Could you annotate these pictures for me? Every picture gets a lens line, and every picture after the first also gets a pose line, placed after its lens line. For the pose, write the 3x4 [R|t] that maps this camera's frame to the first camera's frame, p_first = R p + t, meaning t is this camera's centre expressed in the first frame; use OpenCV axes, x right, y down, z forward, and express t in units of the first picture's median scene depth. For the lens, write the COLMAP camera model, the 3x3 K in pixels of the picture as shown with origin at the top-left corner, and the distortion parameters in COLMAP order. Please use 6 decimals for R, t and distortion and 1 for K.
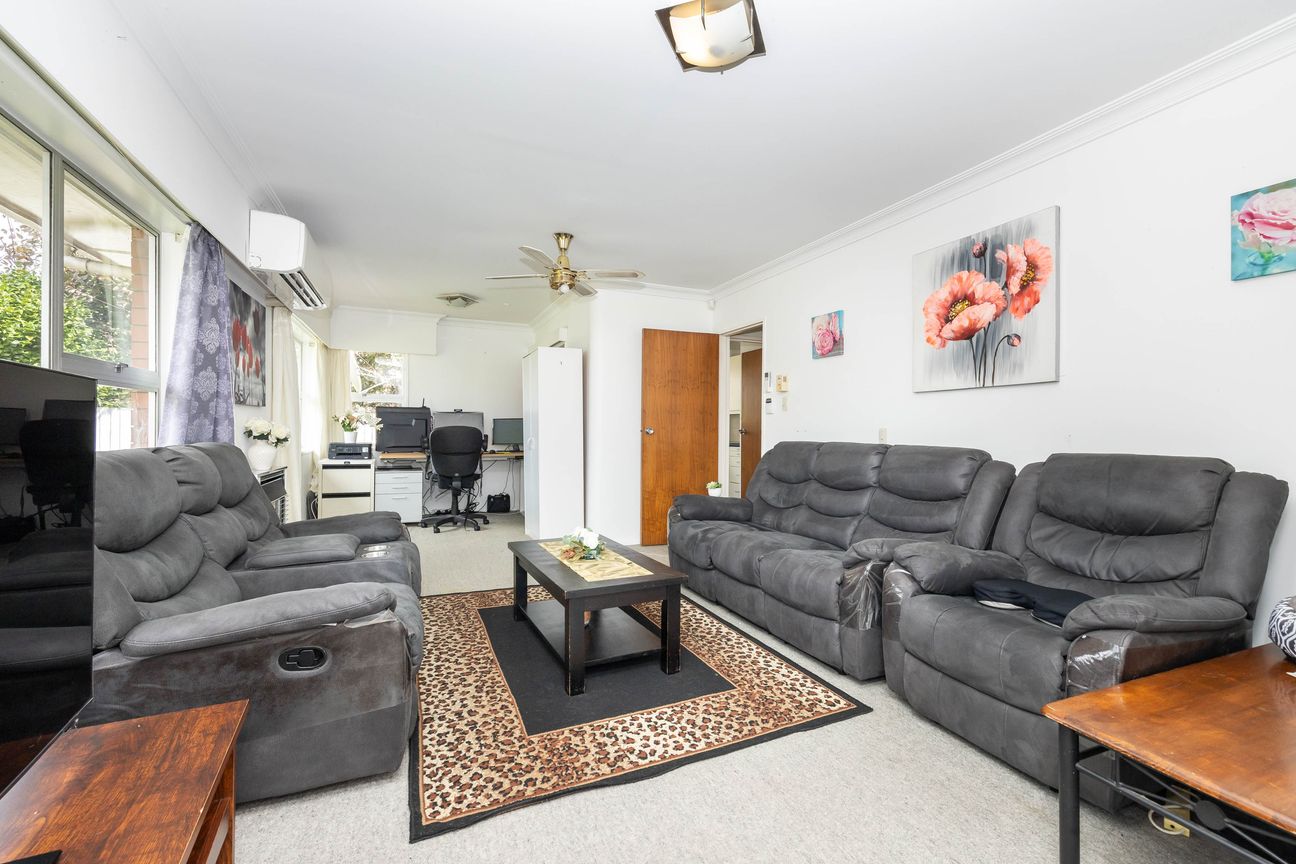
lens RADIAL K [[528.7, 0, 651.6], [0, 528.7, 430.1], [0, 0, 1]] dist [0.001530, 0.000366]
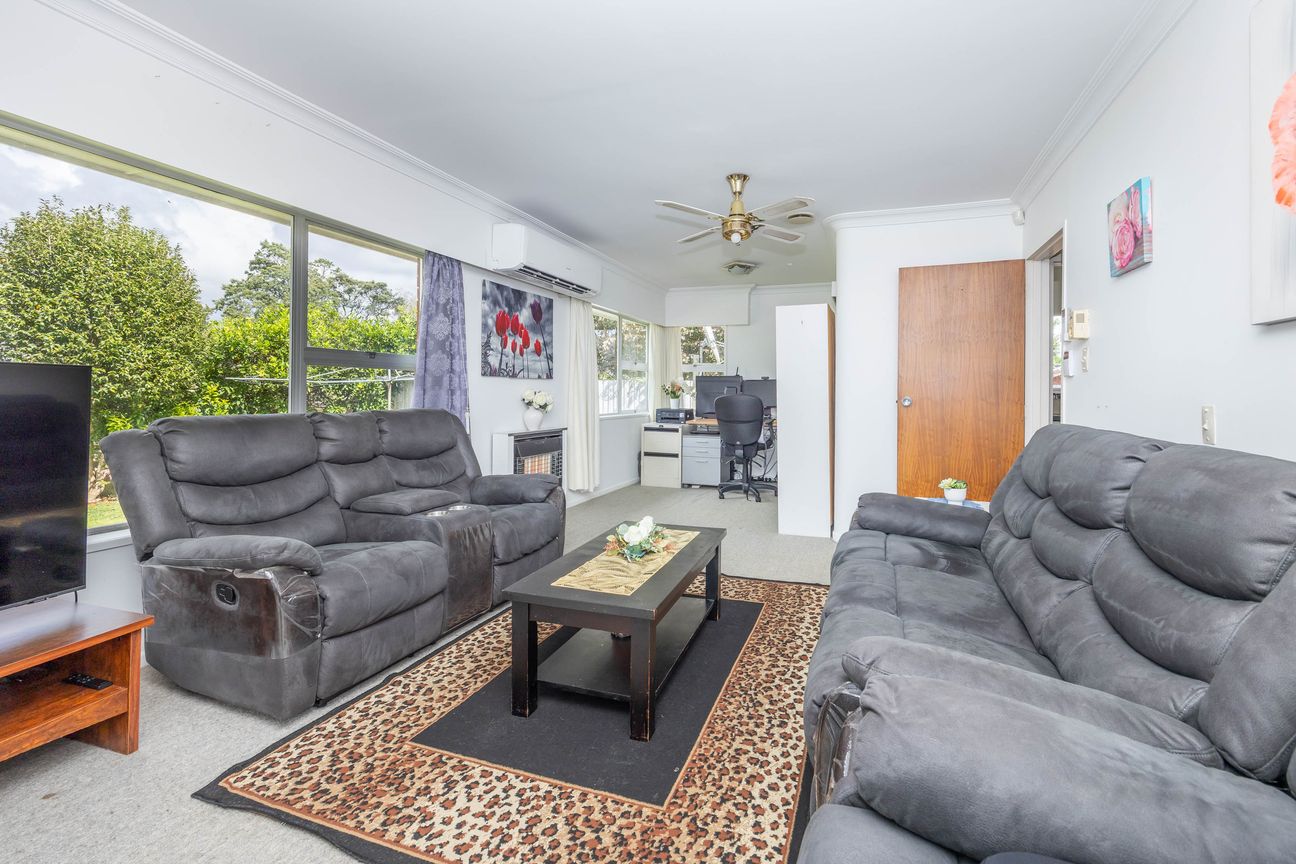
lens RADIAL K [[528.7, 0, 698.3], [0, 528.7, 386.3], [0, 0, 1]] dist [0.001530, 0.000366]
pose [[0.751188, -0.006834, -0.660052, 0.571607], [-0.005179, 0.999855, -0.016246, -0.013921], [0.660067, 0.015622, 0.751044, 0.488650]]
